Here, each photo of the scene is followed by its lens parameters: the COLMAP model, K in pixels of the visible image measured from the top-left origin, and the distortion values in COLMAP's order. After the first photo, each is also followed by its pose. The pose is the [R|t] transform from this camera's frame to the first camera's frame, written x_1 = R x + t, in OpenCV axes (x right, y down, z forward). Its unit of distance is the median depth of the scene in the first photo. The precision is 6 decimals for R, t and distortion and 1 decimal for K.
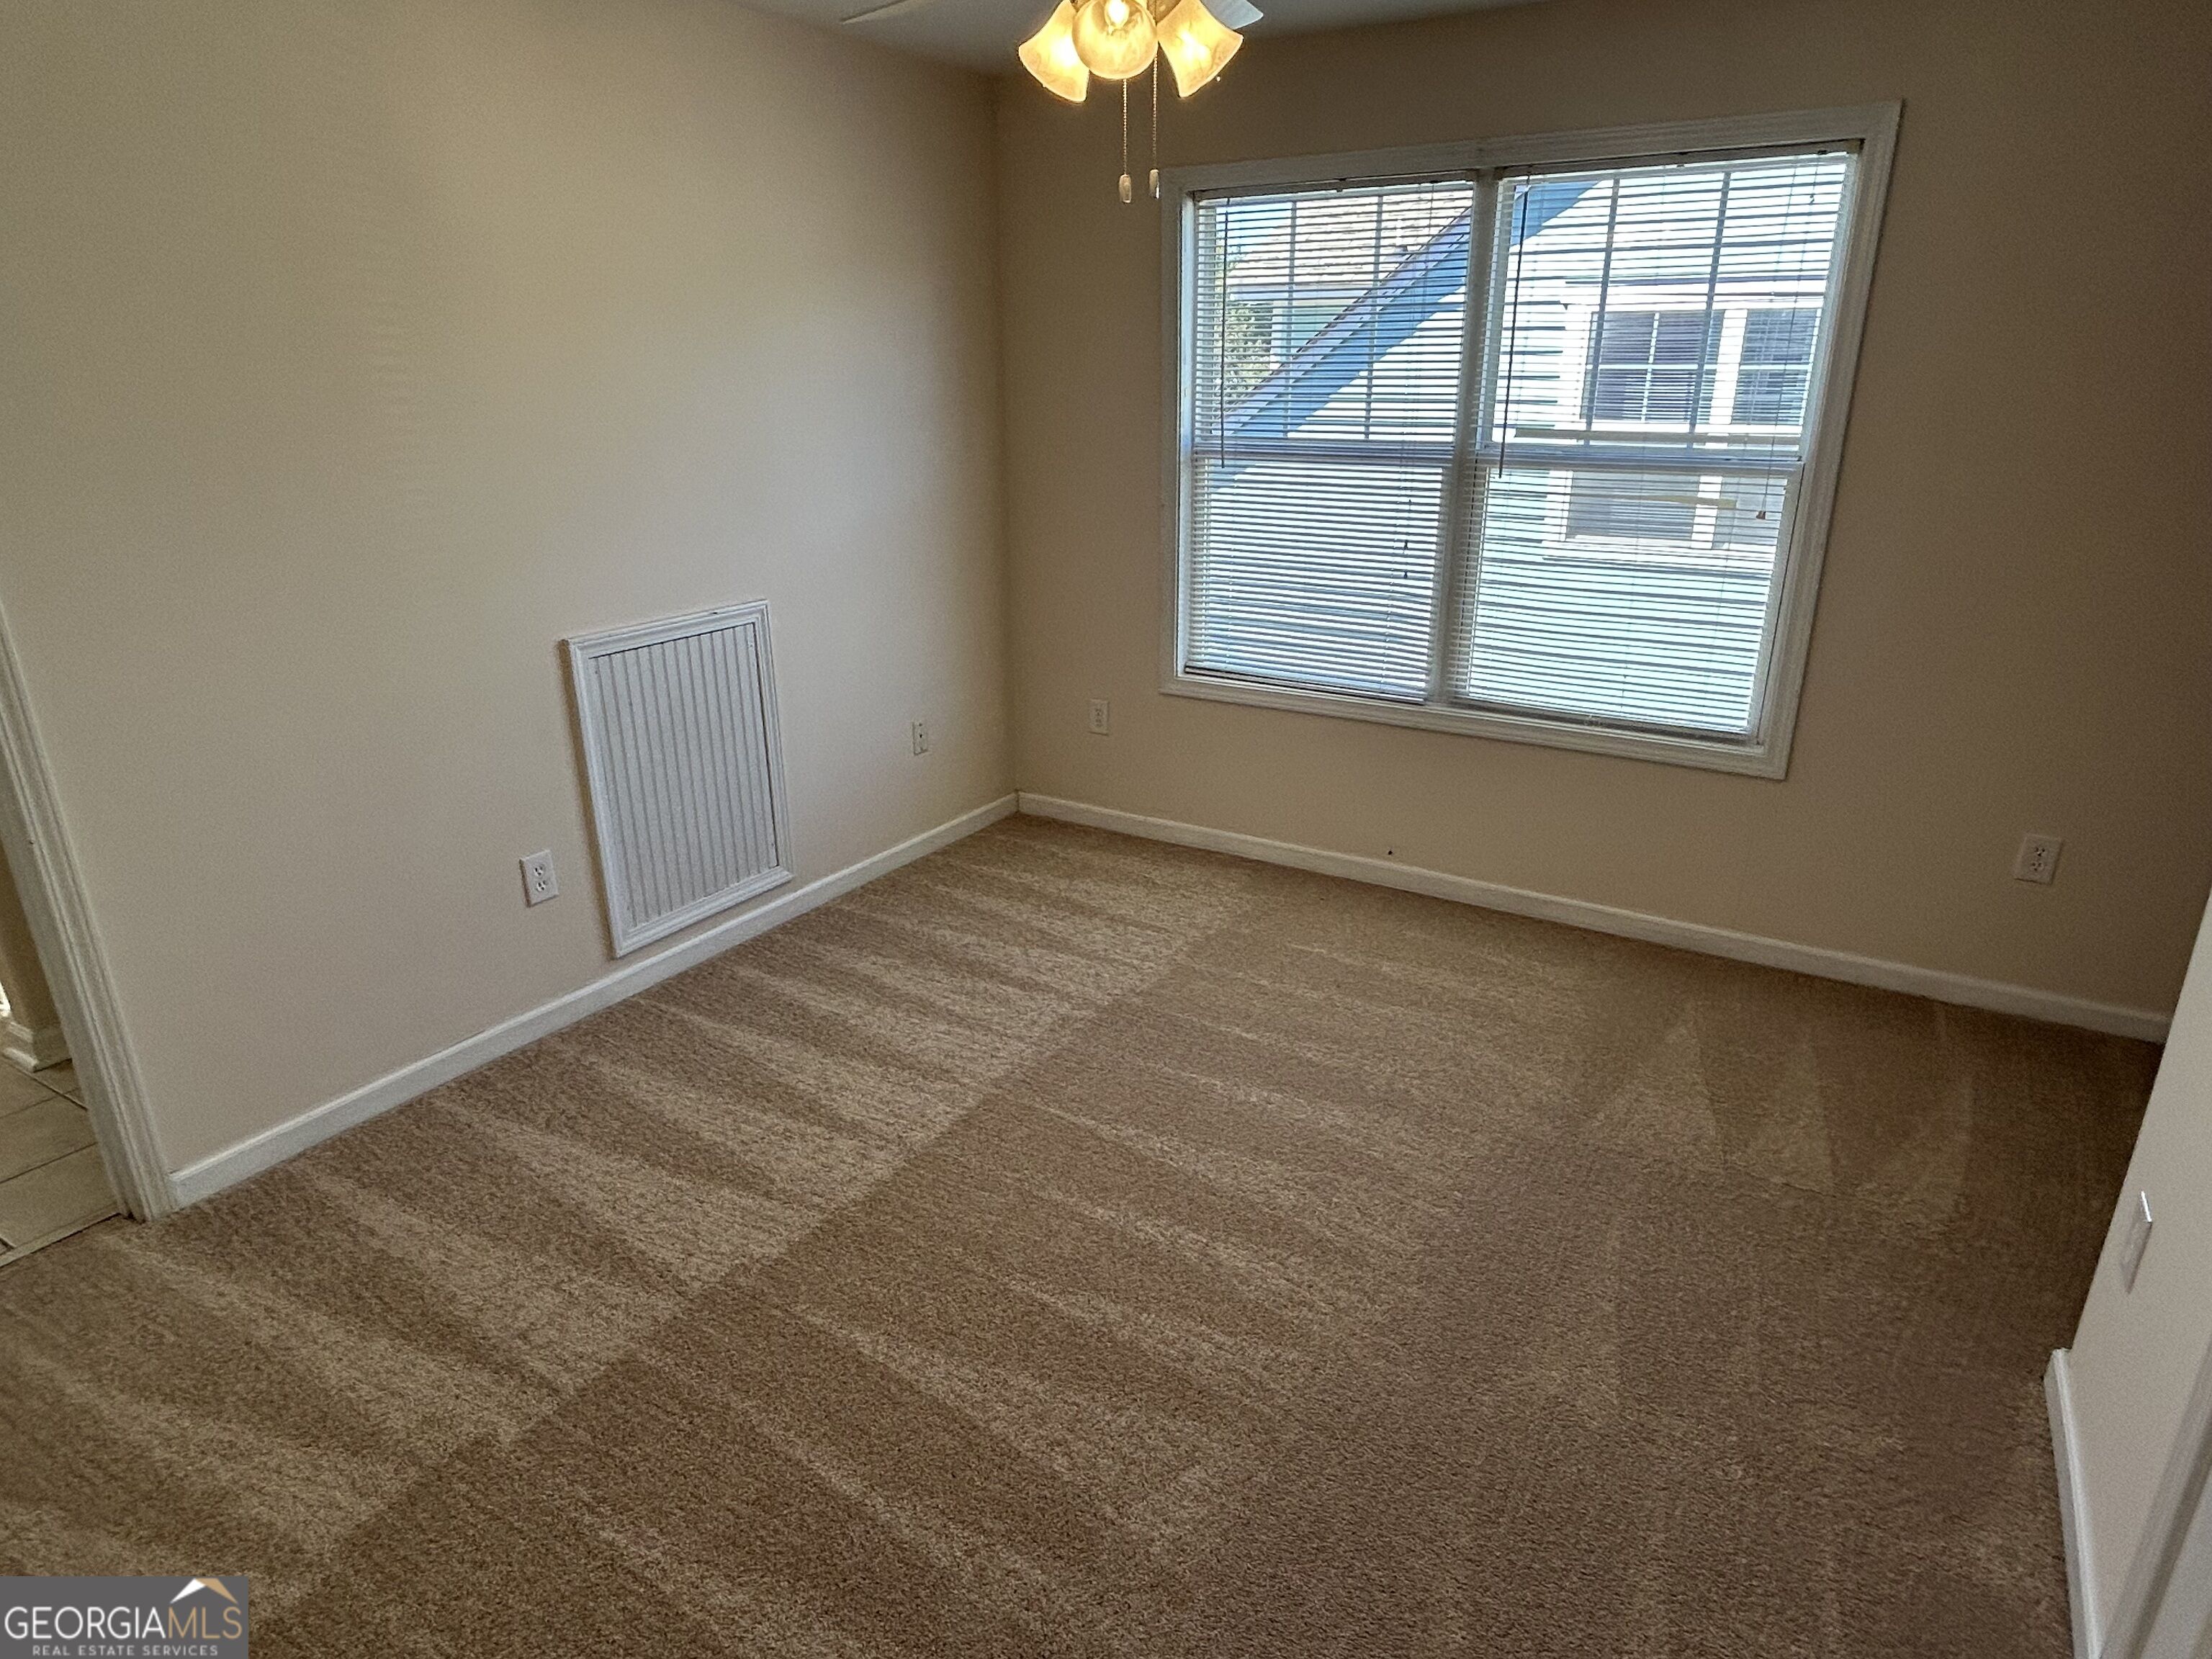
lens RADIAL K [[1294.7, 0, 1102.5], [0, 1294.7, 827.0], [0, 0, 1]] dist [-0.005930, -0.005061]
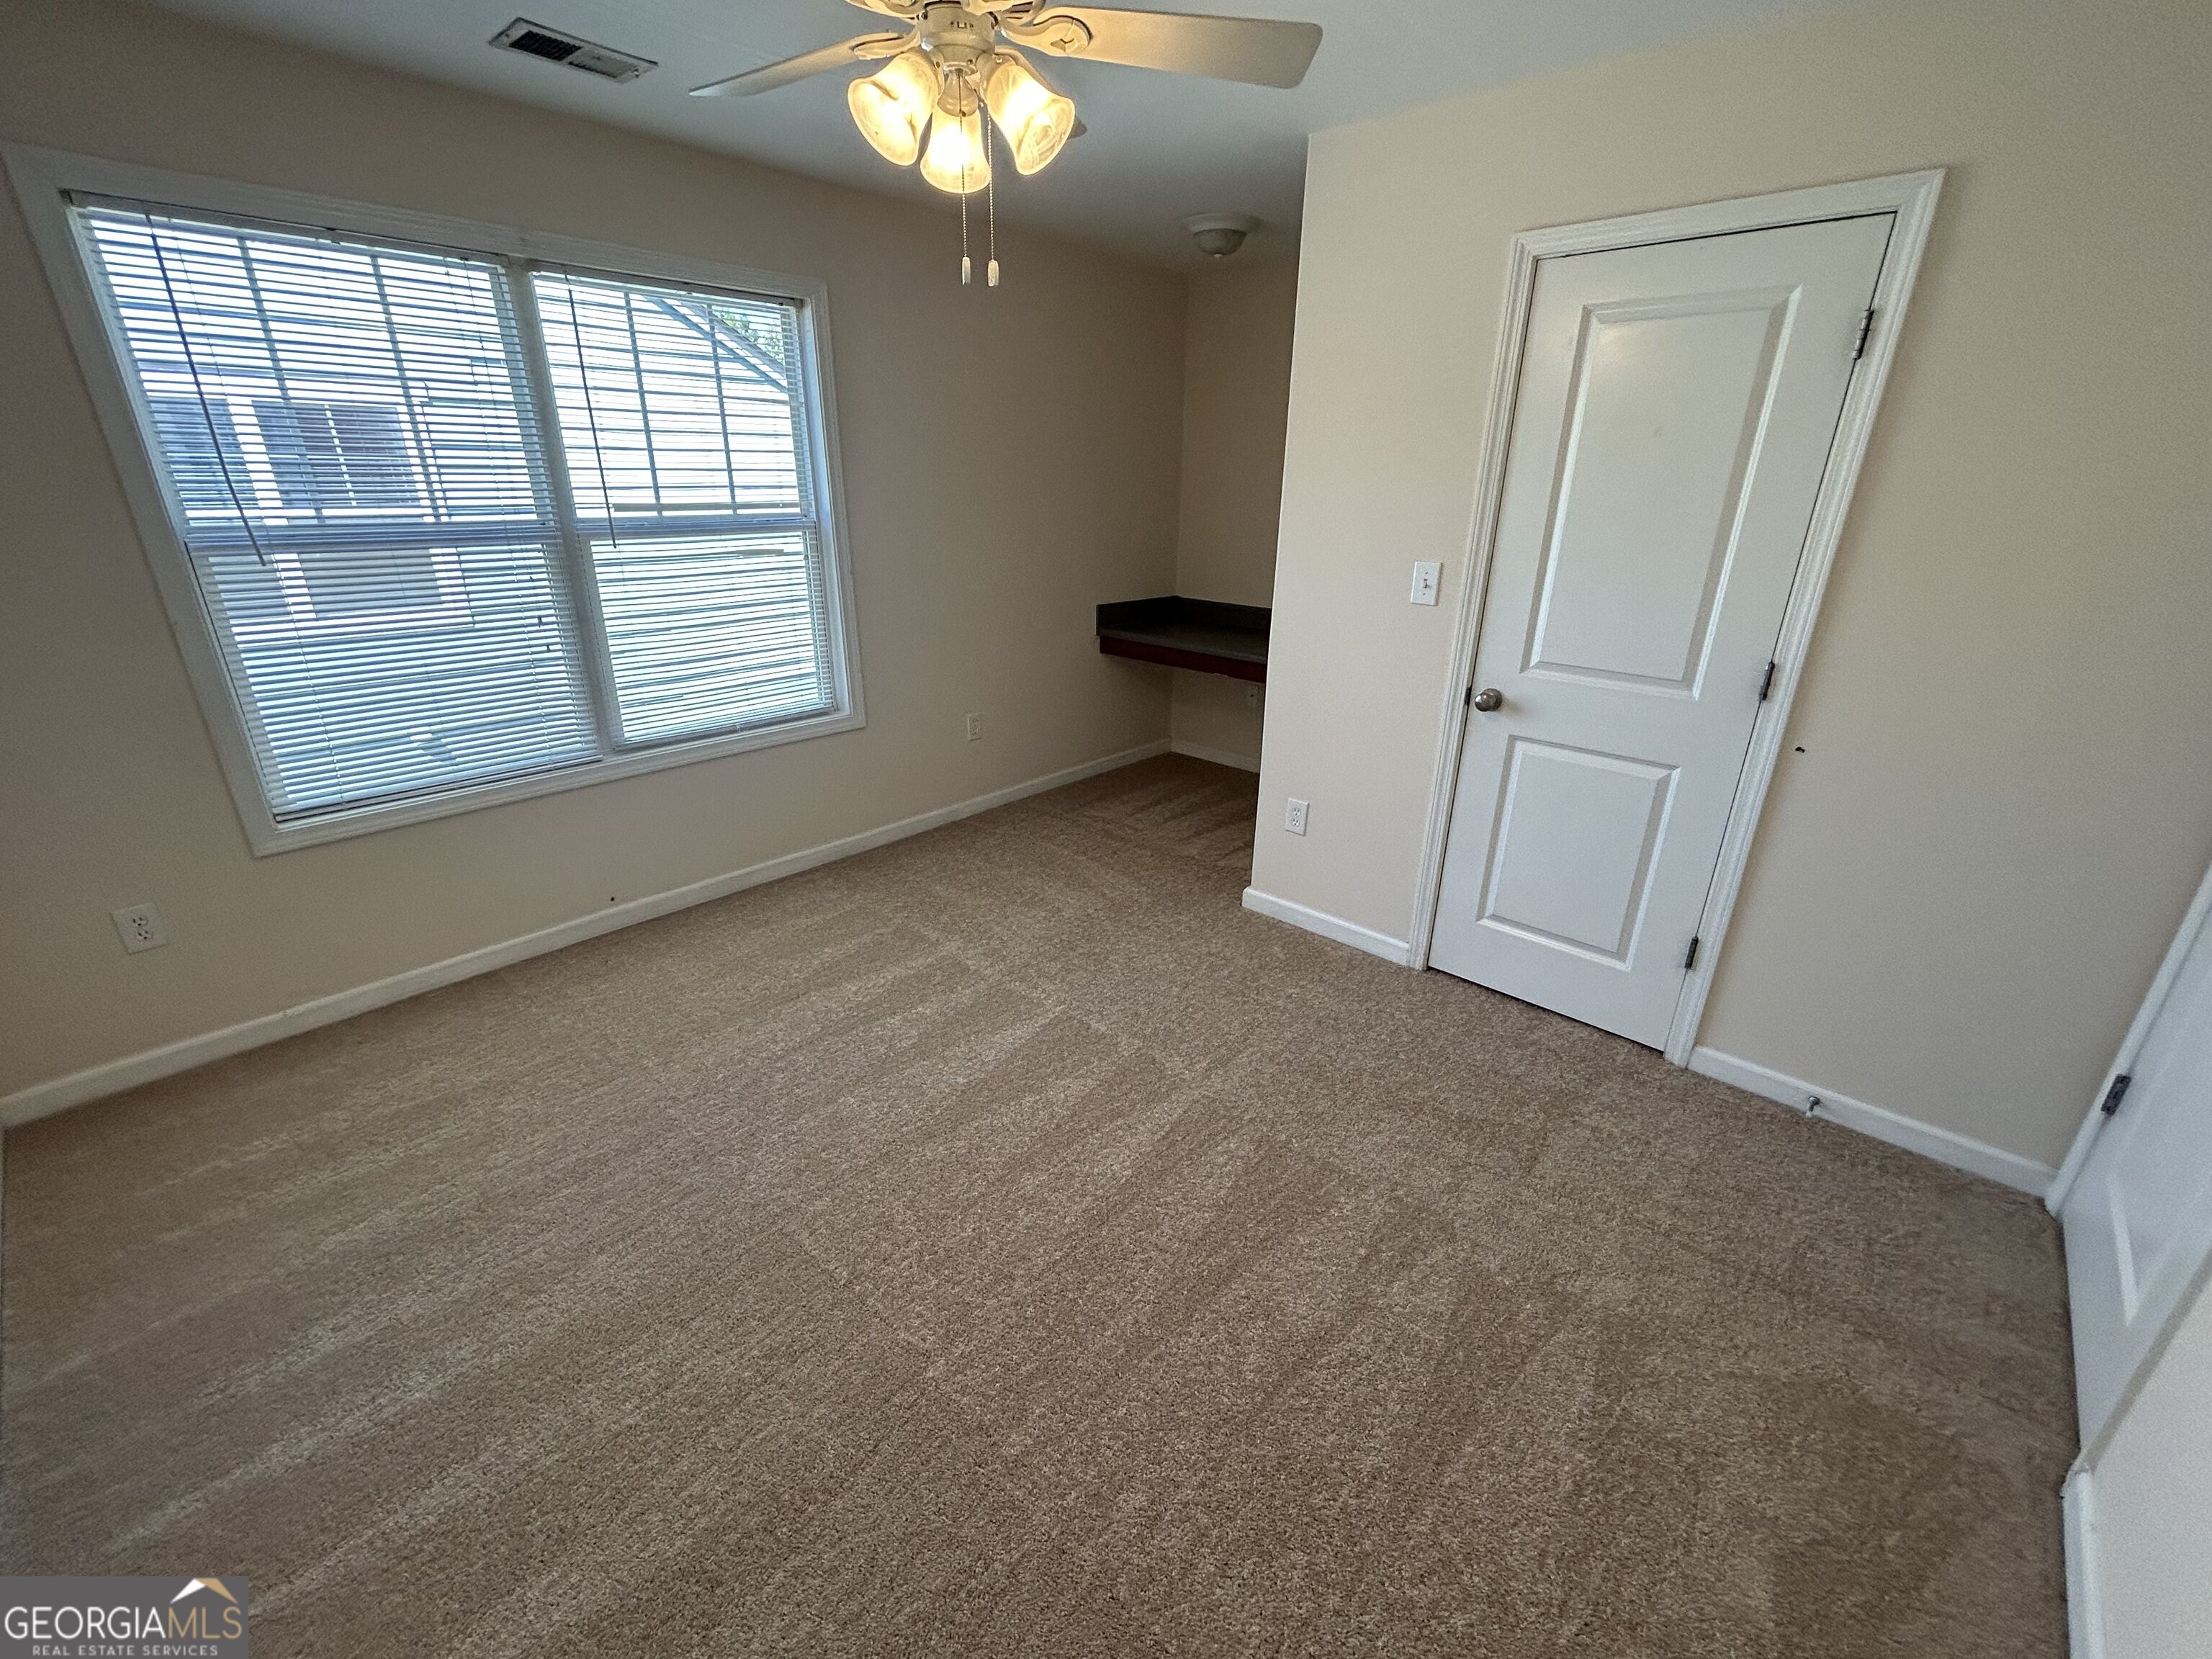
lens RADIAL K [[913.3, 0, 1119.2], [0, 913.3, 827.7], [0, 0, 1]] dist [-0.001655, -0.000488]
pose [[0.188973, -0.357859, 0.914454, -0.388032], [0.321700, 0.902404, 0.286664, -0.120046], [-0.927792, 0.240008, 0.285654, 0.368696]]
